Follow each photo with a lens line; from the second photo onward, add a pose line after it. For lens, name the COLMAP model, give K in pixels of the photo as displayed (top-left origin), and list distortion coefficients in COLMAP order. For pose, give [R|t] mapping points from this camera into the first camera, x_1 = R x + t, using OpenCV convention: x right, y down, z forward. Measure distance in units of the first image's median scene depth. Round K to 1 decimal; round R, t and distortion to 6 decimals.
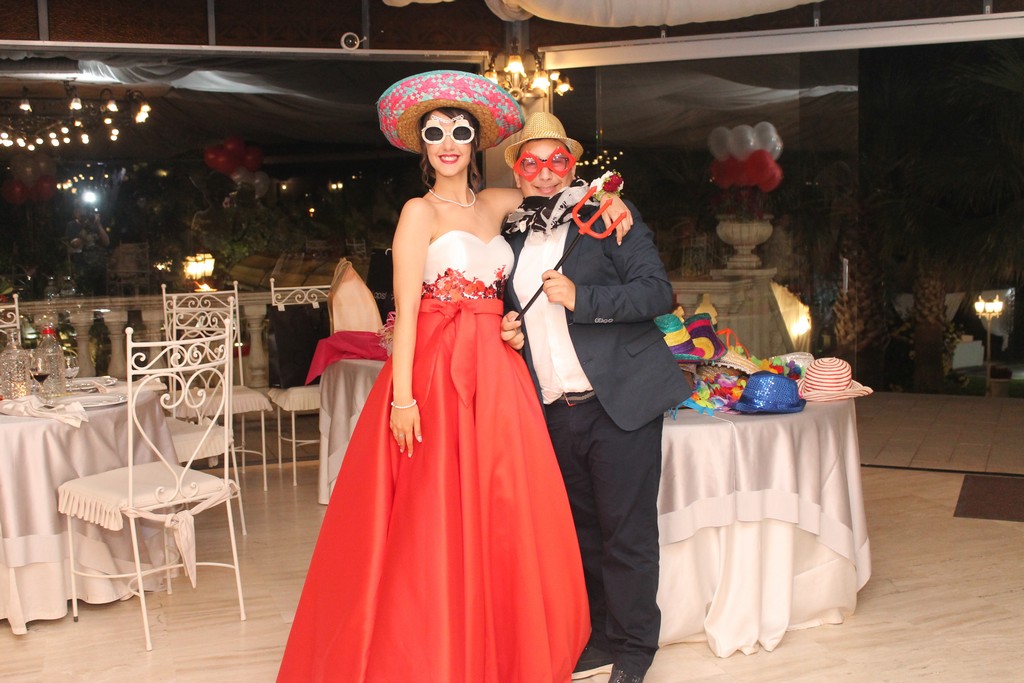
lens RADIAL K [[1267.3, 0, 509.6], [0, 1267.3, 339.9], [0, 0, 1]] dist [-0.065695, 0.000000]
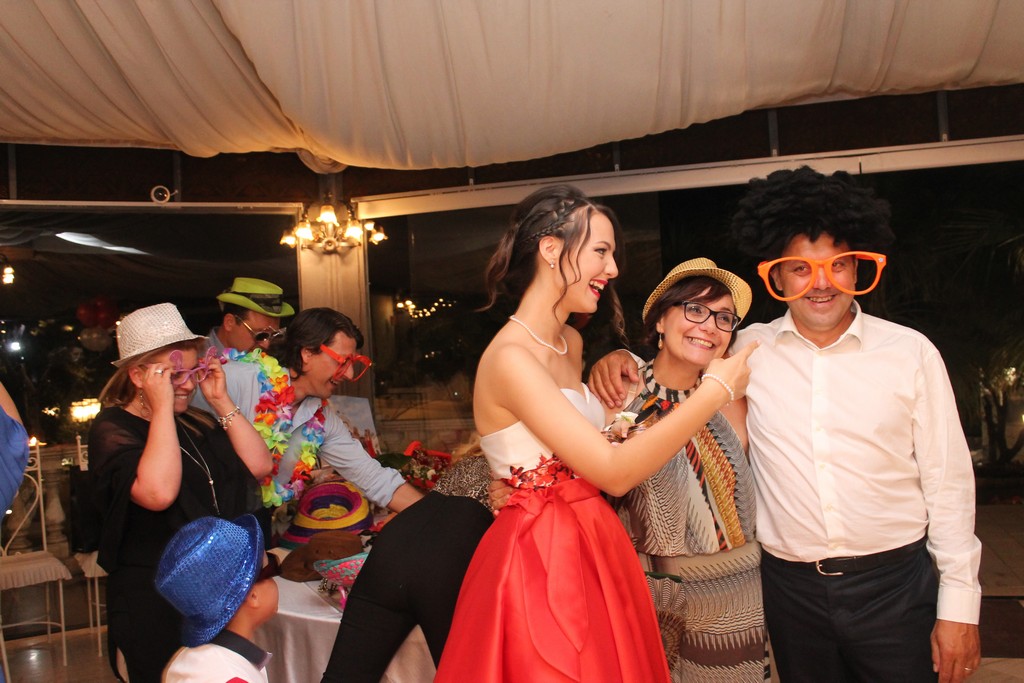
lens RADIAL K [[1041.6, 0, 510.7], [0, 1041.6, 336.5], [0, 0, 1]] dist [-0.080372, 0.000000]
pose [[0.990642, -0.030719, 0.132986, 0.035099], [0.045554, 0.992888, -0.109993, -0.021333], [-0.128662, 0.115022, 0.984995, 0.164545]]
